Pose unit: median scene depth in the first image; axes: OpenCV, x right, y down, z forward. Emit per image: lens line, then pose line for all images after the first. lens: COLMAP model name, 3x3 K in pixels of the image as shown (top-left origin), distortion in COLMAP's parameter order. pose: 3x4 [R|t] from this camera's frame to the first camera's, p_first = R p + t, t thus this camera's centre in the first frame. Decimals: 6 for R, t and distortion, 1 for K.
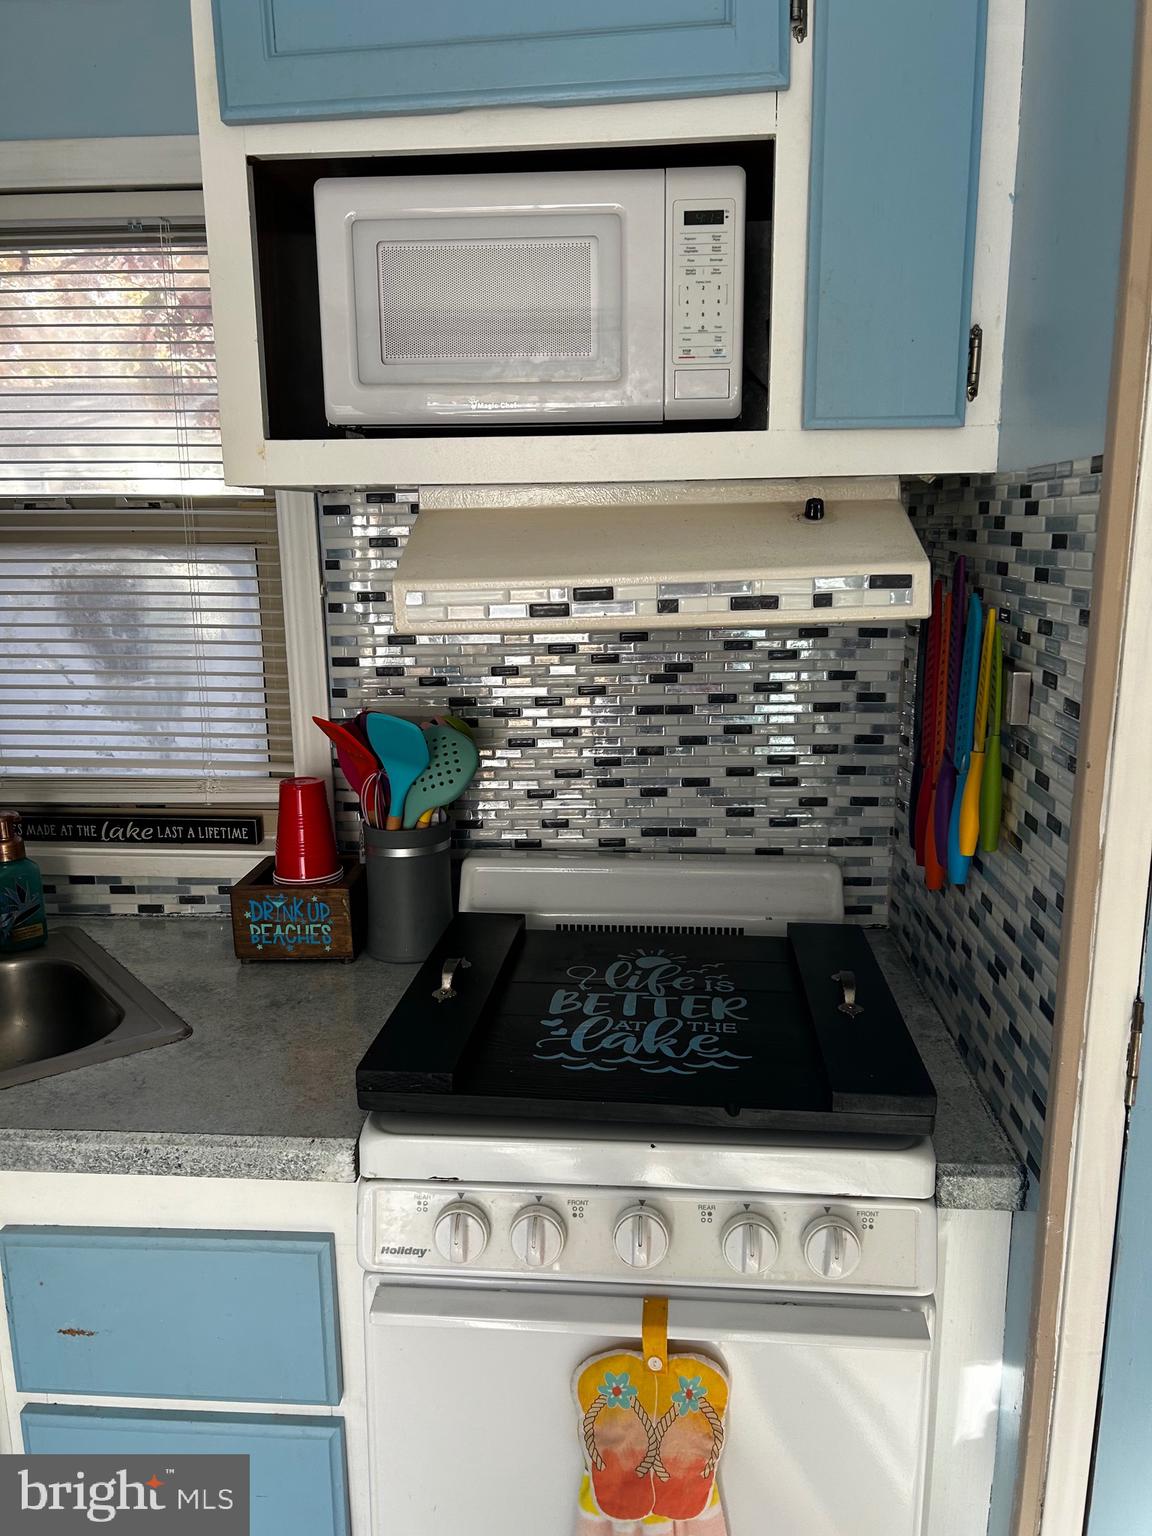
lens RADIAL K [[1164.2, 0, 576.0], [0, 1164.2, 768.0], [0, 0, 1]] dist [0.001623, -0.000431]
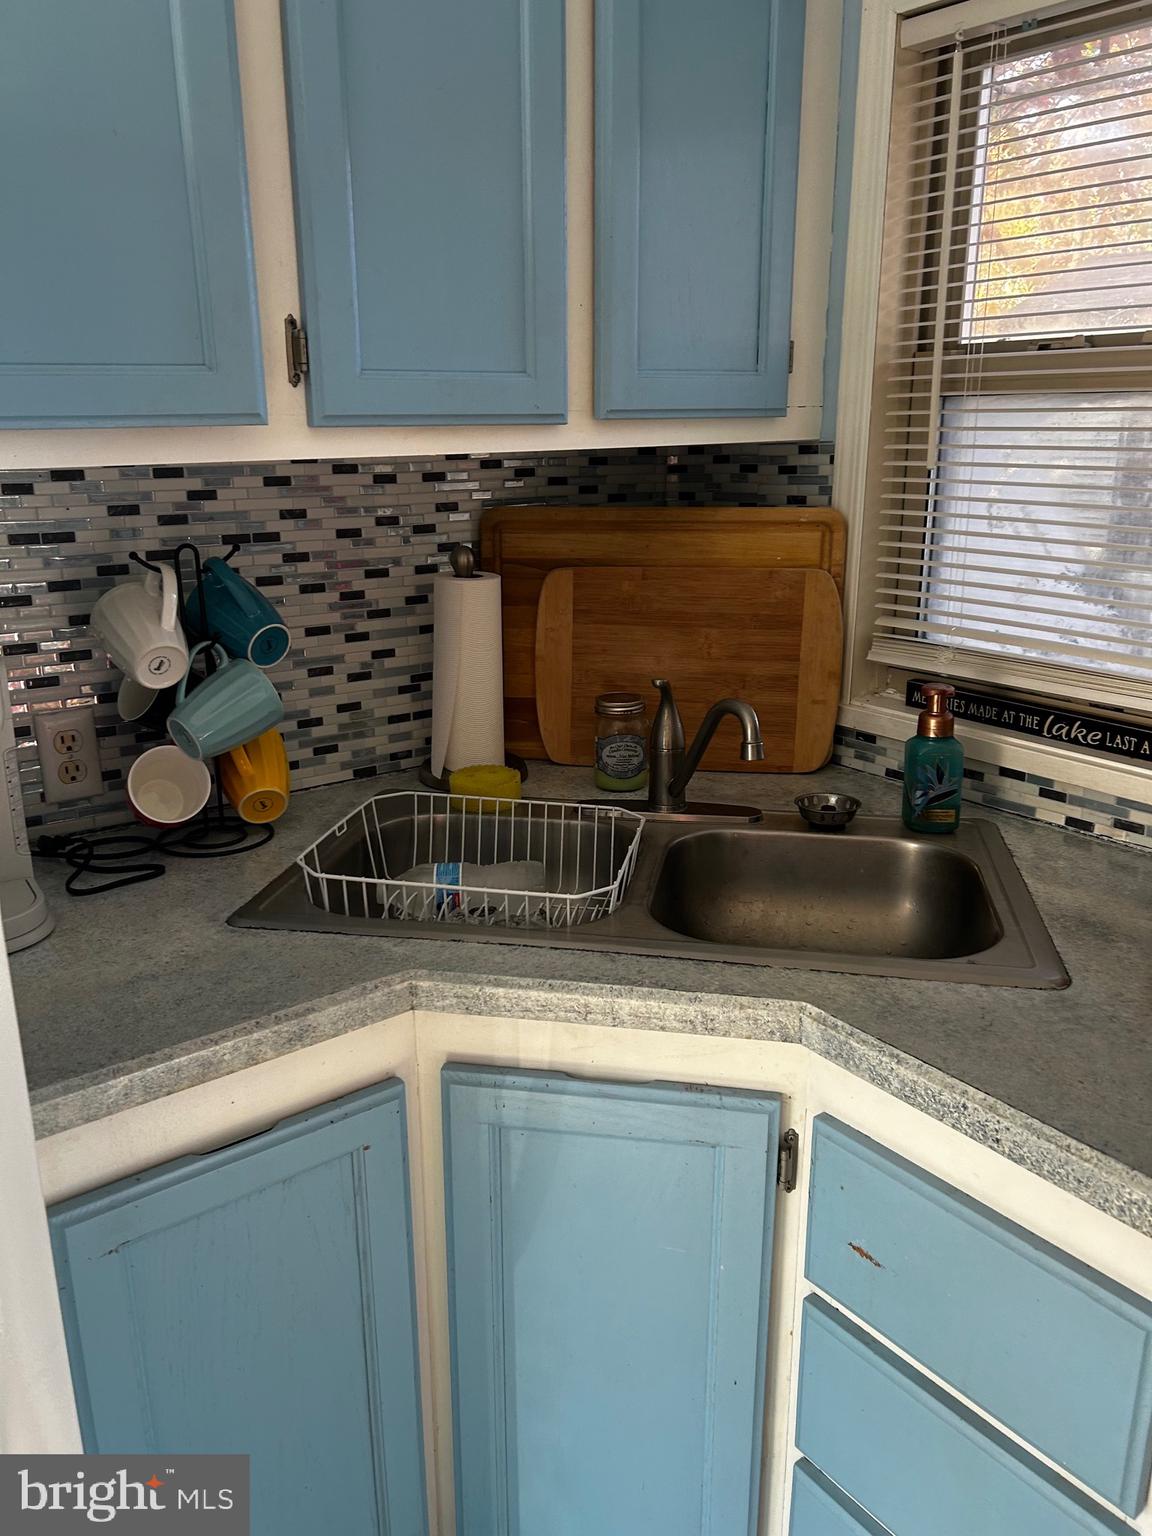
lens RADIAL K [[1164.2, 0, 576.0], [0, 1164.2, 768.0], [0, 0, 1]] dist [0.001623, -0.000431]
pose [[0.665730, 0.219005, -0.713331, -0.007005], [-0.152525, 0.975715, 0.157215, 0.001460], [0.730438, 0.004138, 0.682966, 0.140042]]
